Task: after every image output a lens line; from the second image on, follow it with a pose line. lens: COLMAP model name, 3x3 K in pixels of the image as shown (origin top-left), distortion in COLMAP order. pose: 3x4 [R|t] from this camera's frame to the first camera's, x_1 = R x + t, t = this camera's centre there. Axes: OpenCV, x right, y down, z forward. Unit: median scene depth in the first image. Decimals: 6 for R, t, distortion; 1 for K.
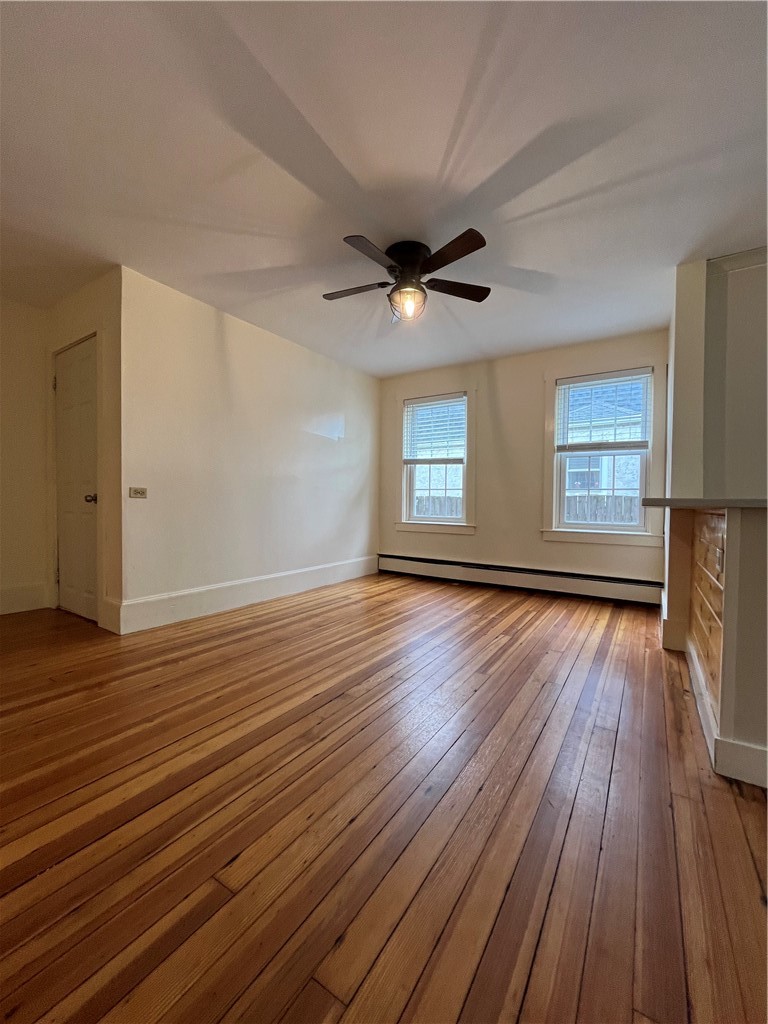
lens RADIAL K [[416.1, 0, 384.9], [0, 416.1, 512.0], [0, 0, 1]] dist [-0.004320, 0.000259]
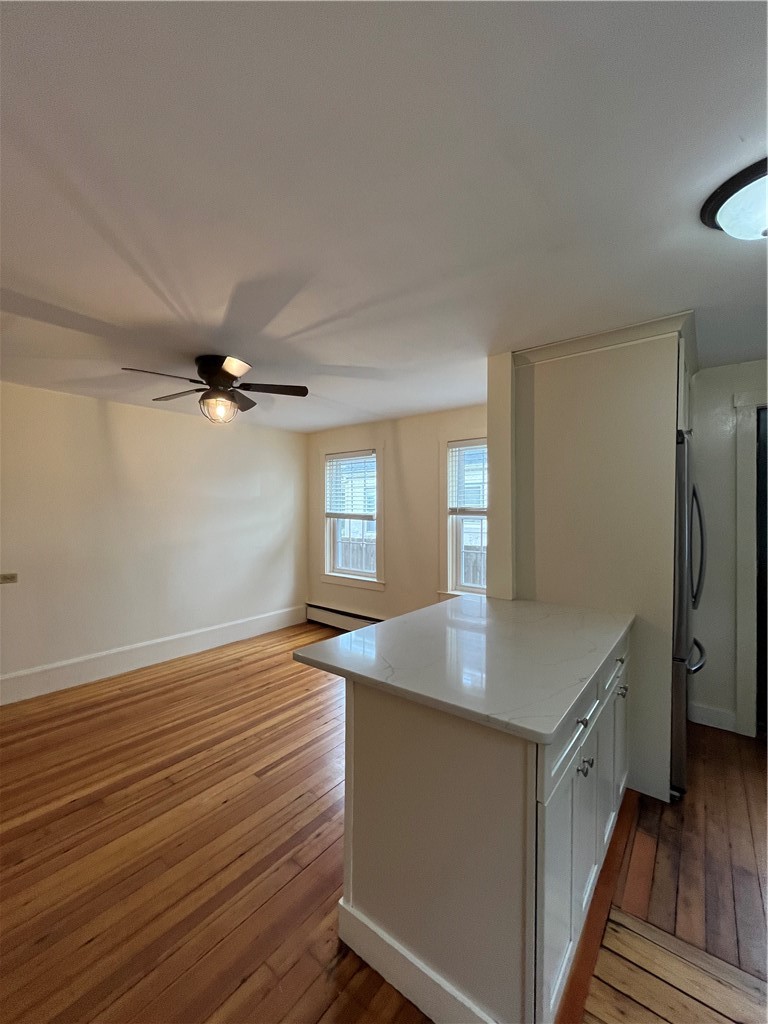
lens RADIAL K [[416.1, 0, 383.2], [0, 416.1, 510.9], [0, 0, 1]] dist [-0.004320, 0.000259]
pose [[0.994866, -0.011678, -0.100523, 0.503472], [0.009523, 0.999715, -0.021894, -0.187653], [0.100750, 0.020824, 0.994694, -0.004182]]
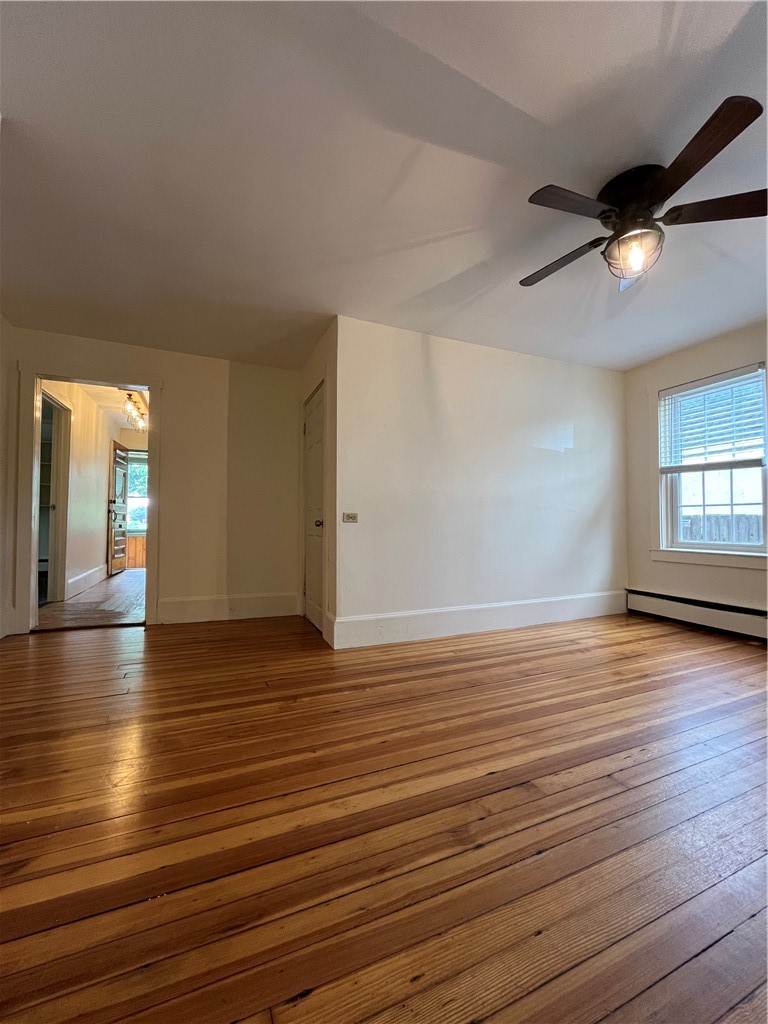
lens RADIAL K [[416.1, 0, 383.1], [0, 416.1, 512.4], [0, 0, 1]] dist [-0.004320, 0.000259]
pose [[0.832365, -0.026113, -0.553612, 0.072528], [-0.003760, 0.998600, -0.052756, -0.003092], [0.554215, 0.045994, 0.831102, 0.146627]]
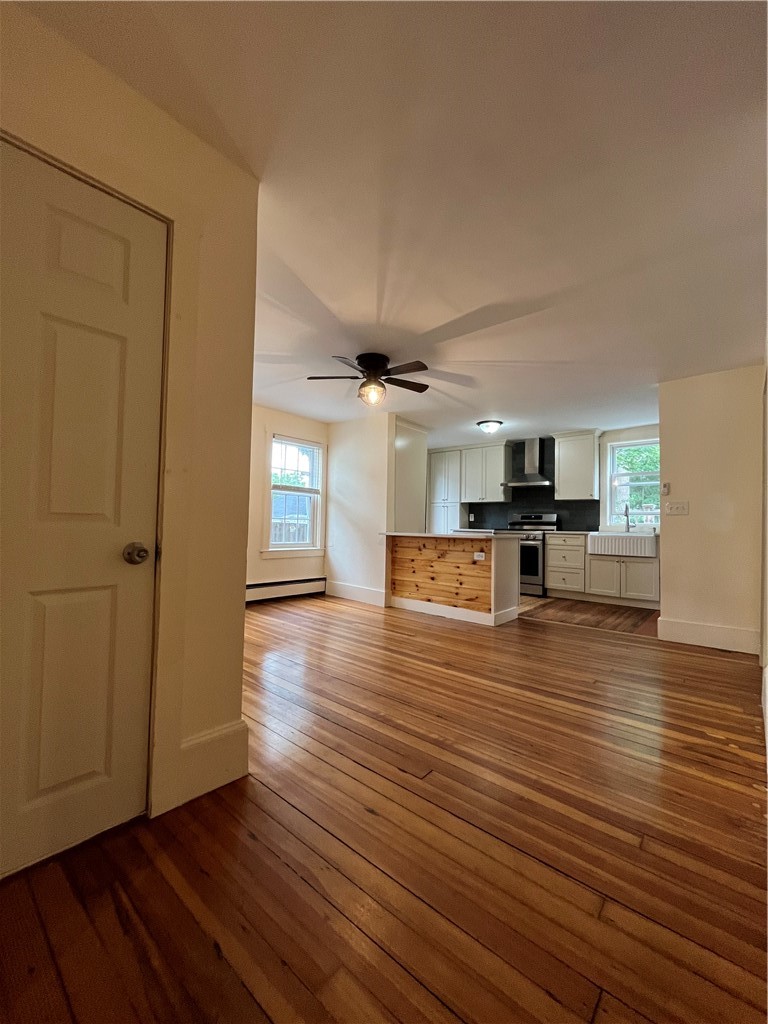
lens RADIAL K [[416.1, 0, 380.6], [0, 416.1, 514.1], [0, 0, 1]] dist [-0.004320, 0.000259]
pose [[0.149325, 0.011818, 0.988718, -1.148185], [-0.000751, 0.999930, -0.011838, -0.075011], [-0.988788, 0.001025, 0.149324, 0.674814]]
